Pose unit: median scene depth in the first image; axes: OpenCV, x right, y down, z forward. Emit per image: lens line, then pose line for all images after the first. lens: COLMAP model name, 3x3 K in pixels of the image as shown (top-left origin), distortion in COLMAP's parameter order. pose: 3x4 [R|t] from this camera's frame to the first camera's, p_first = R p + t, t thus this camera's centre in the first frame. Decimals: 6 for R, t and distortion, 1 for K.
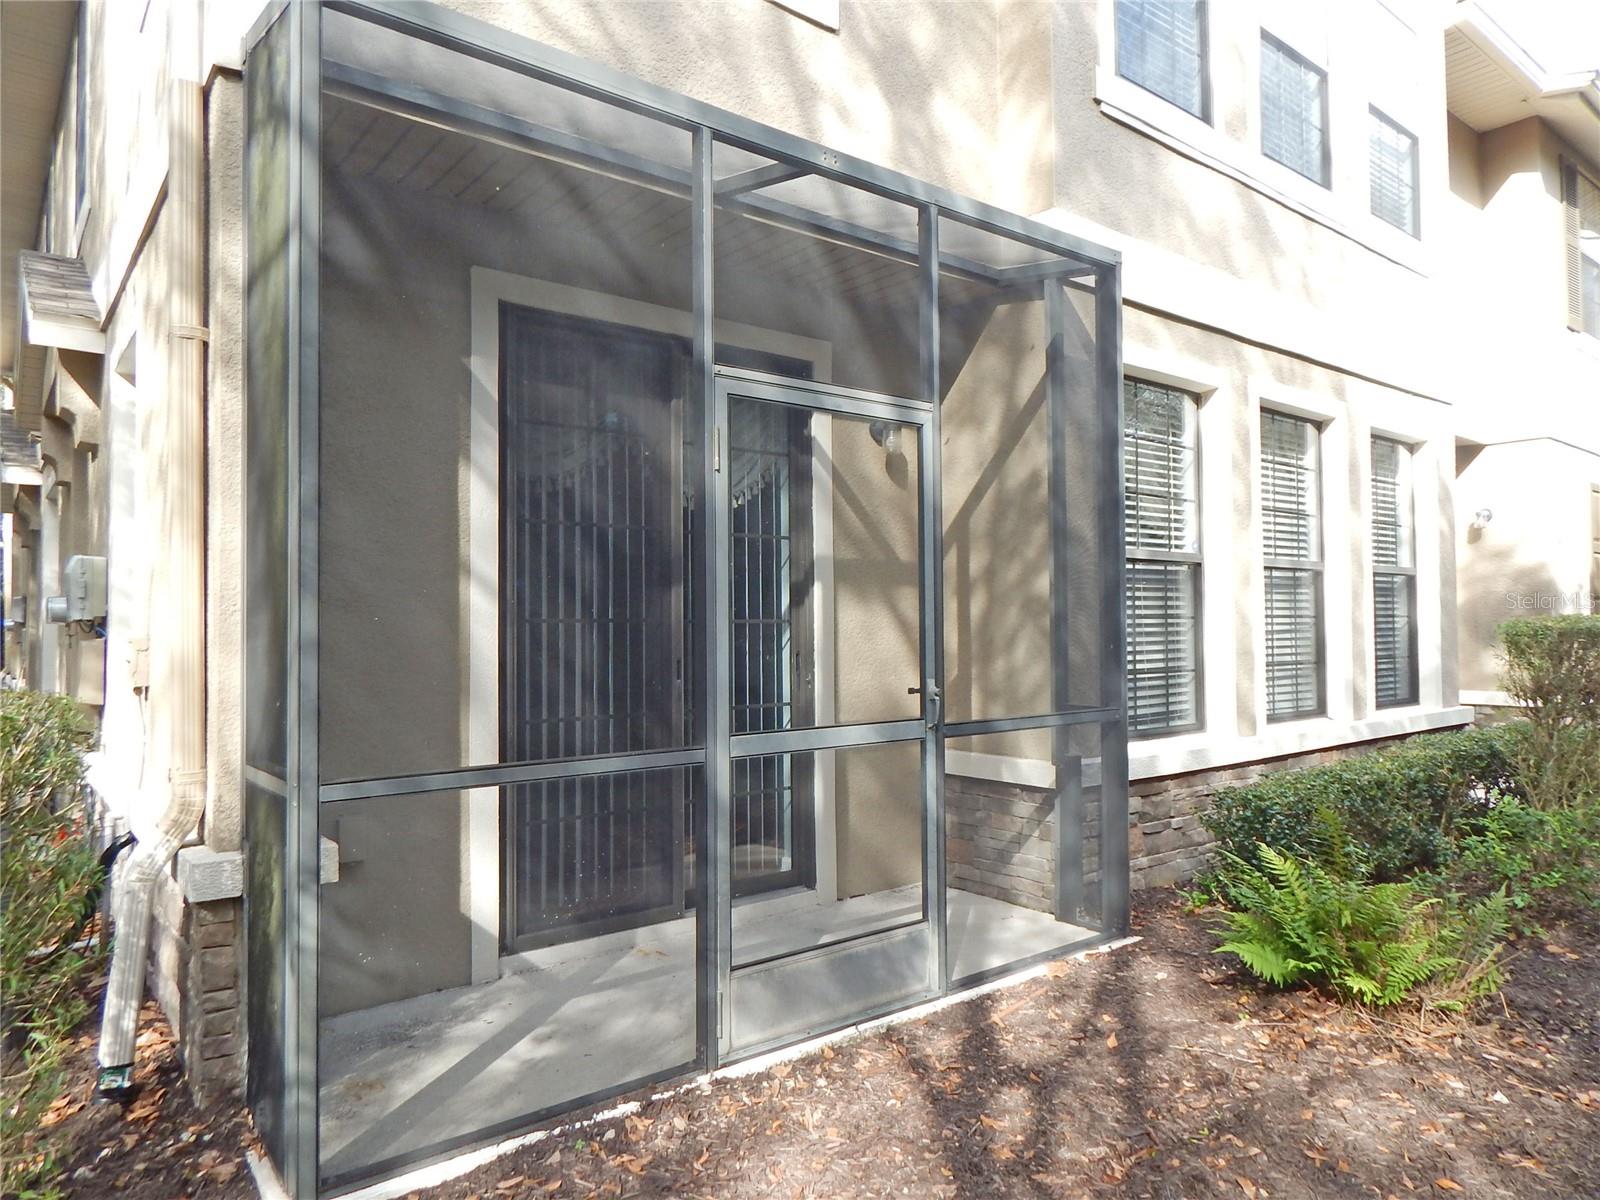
lens RADIAL K [[1066.9, 0, 808.1], [0, 1066.9, 603.7], [0, 0, 1]] dist [0.007271, -0.012533]
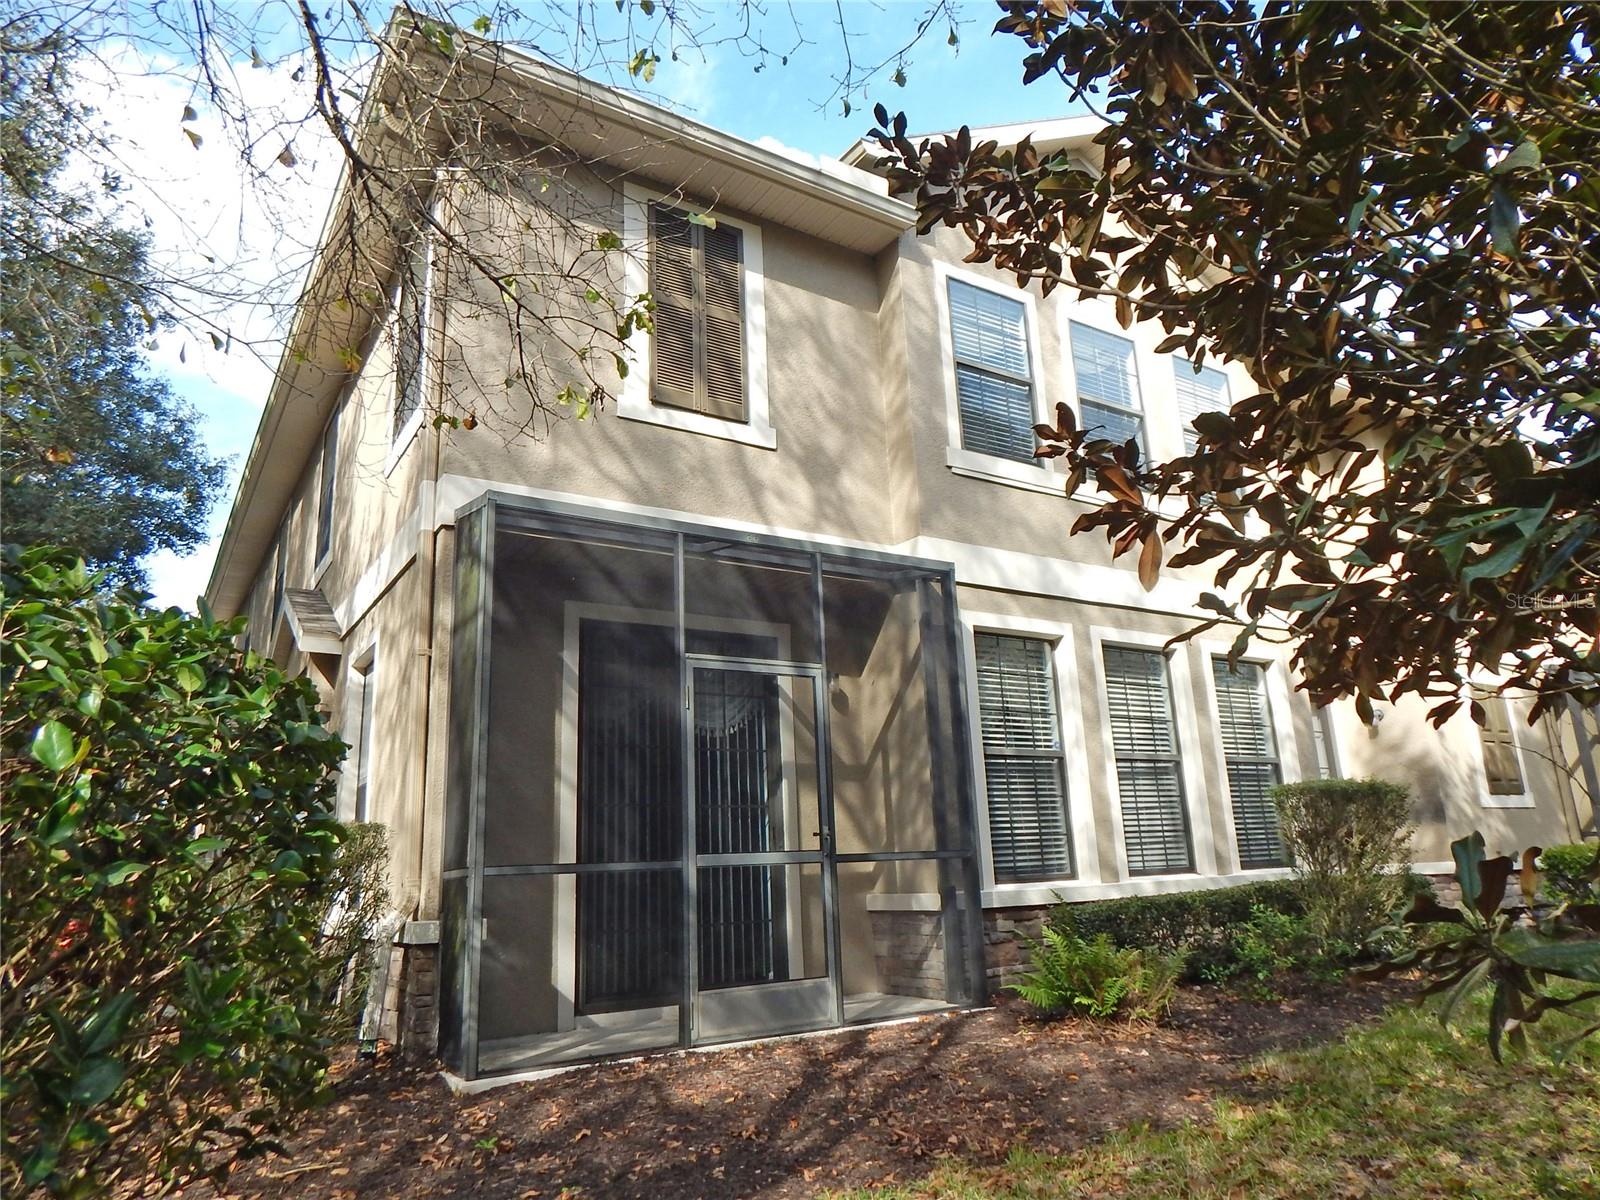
lens RADIAL K [[1066.9, 0, 799.7], [0, 1066.9, 595.4], [0, 0, 1]] dist [0.007271, -0.012533]
pose [[0.993870, -0.058771, -0.093643, 0.208851], [0.035859, 0.972575, -0.229807, 0.083633], [0.104581, 0.225040, 0.968721, -0.588669]]
